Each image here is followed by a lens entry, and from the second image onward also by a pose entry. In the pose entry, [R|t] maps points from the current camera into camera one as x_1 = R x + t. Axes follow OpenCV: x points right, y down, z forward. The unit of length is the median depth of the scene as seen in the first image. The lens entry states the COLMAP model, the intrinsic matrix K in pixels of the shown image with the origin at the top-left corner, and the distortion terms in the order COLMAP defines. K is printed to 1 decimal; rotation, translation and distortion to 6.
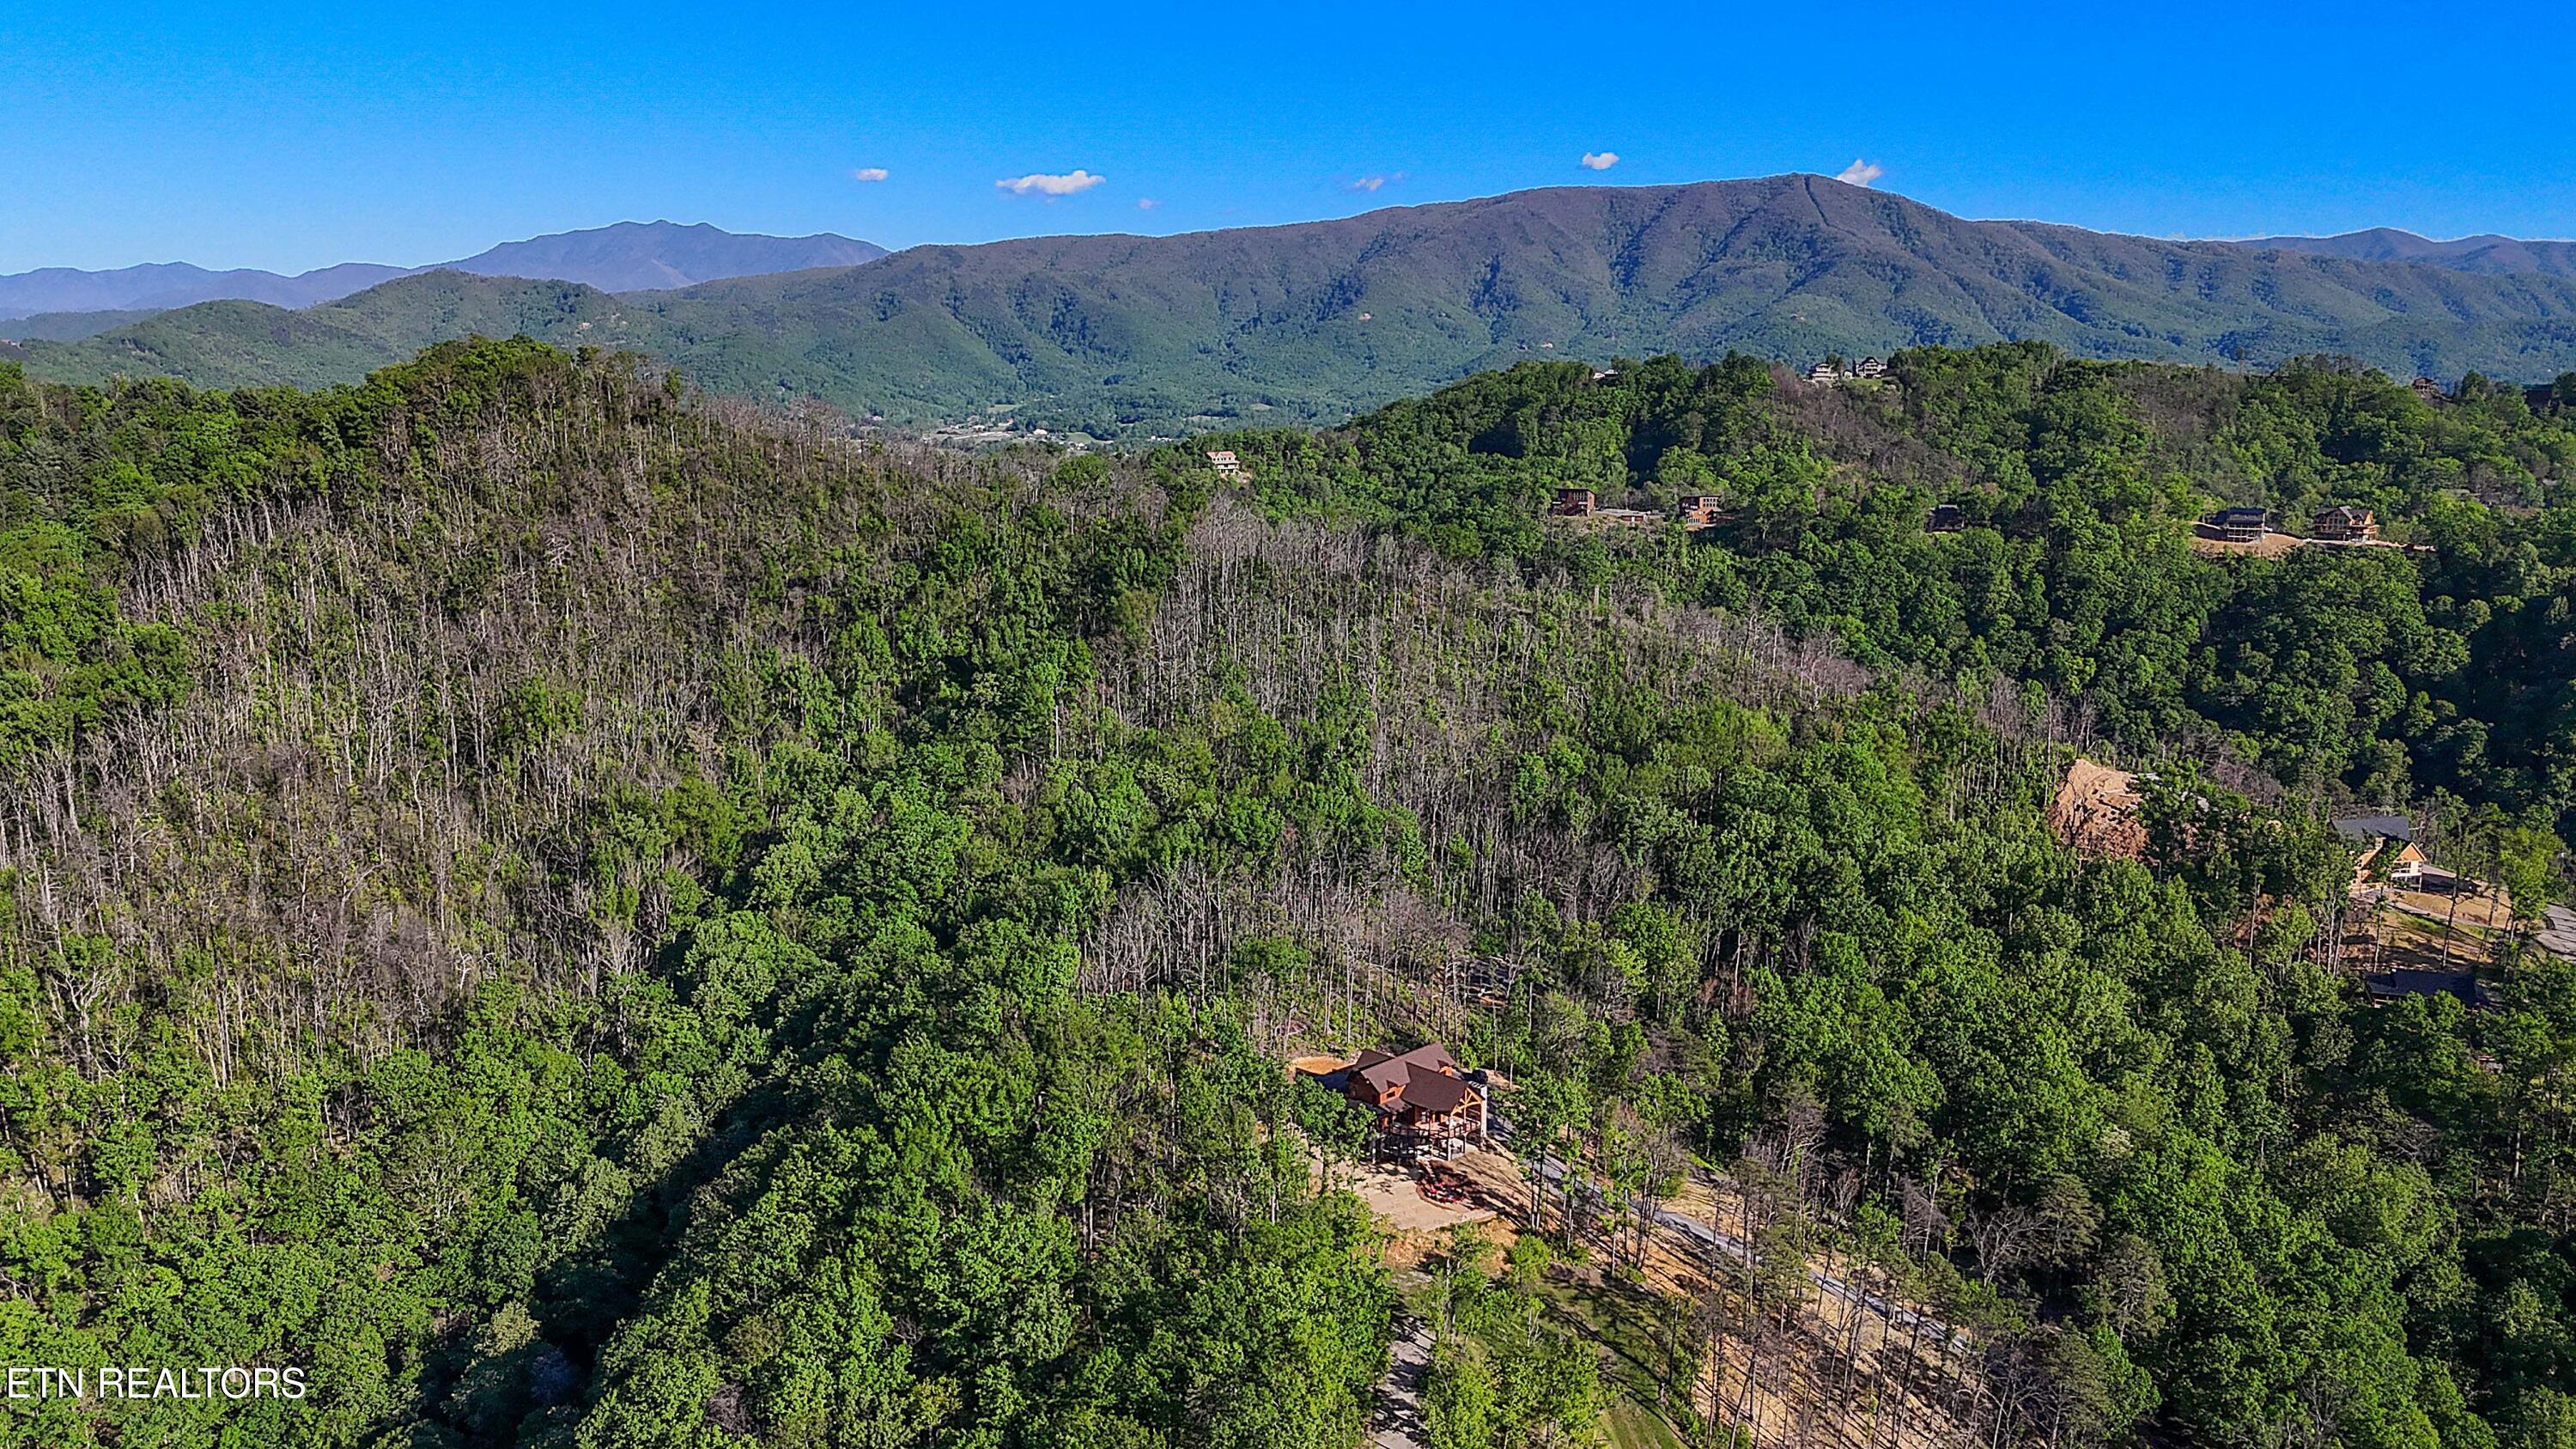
lens RADIAL K [[1839.2, 0, 1293.3], [0, 1839.2, 751.2], [0, 0, 1]] dist [0.098041, -0.154868]
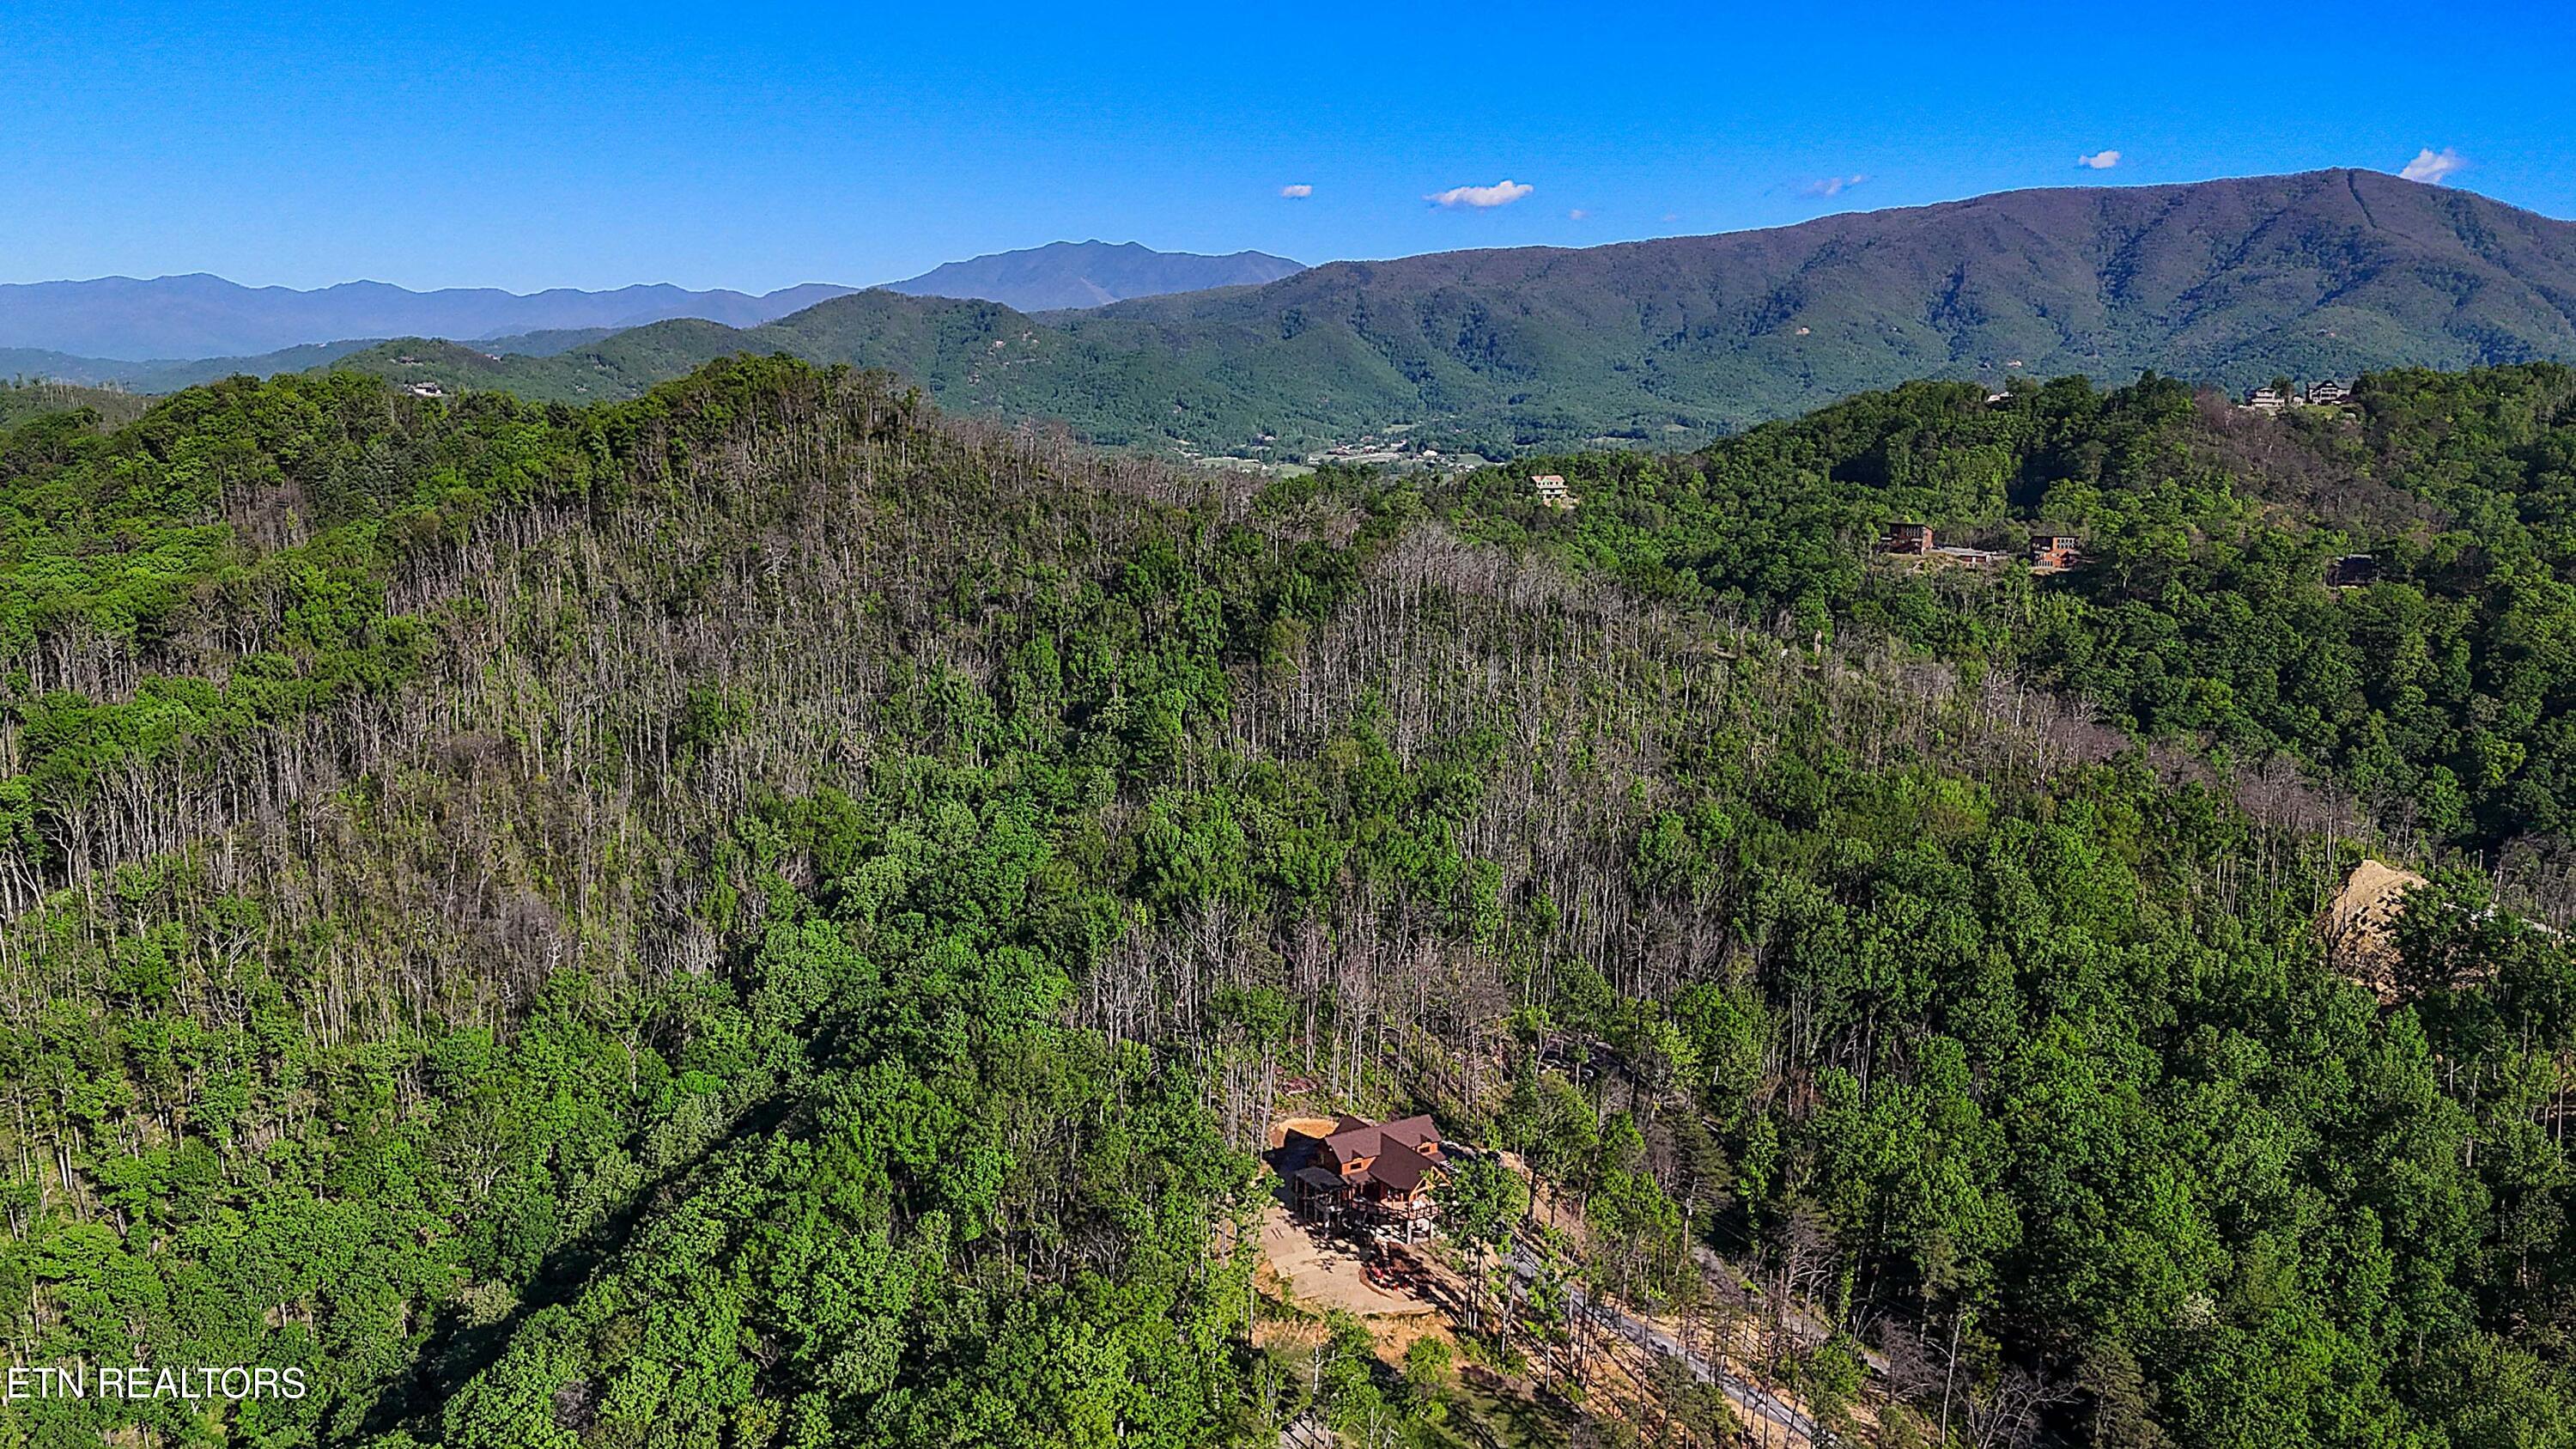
lens RADIAL K [[1961.7, 0, 1288.0], [0, 1961.7, 724.5], [0, 0, 1]] dist [0.061605, -0.066707]
pose [[0.969512, 0.049182, -0.240056, 0.100849], [-0.057371, 0.997981, -0.027243, -0.002643], [0.238232, 0.040184, 0.970377, 0.009815]]
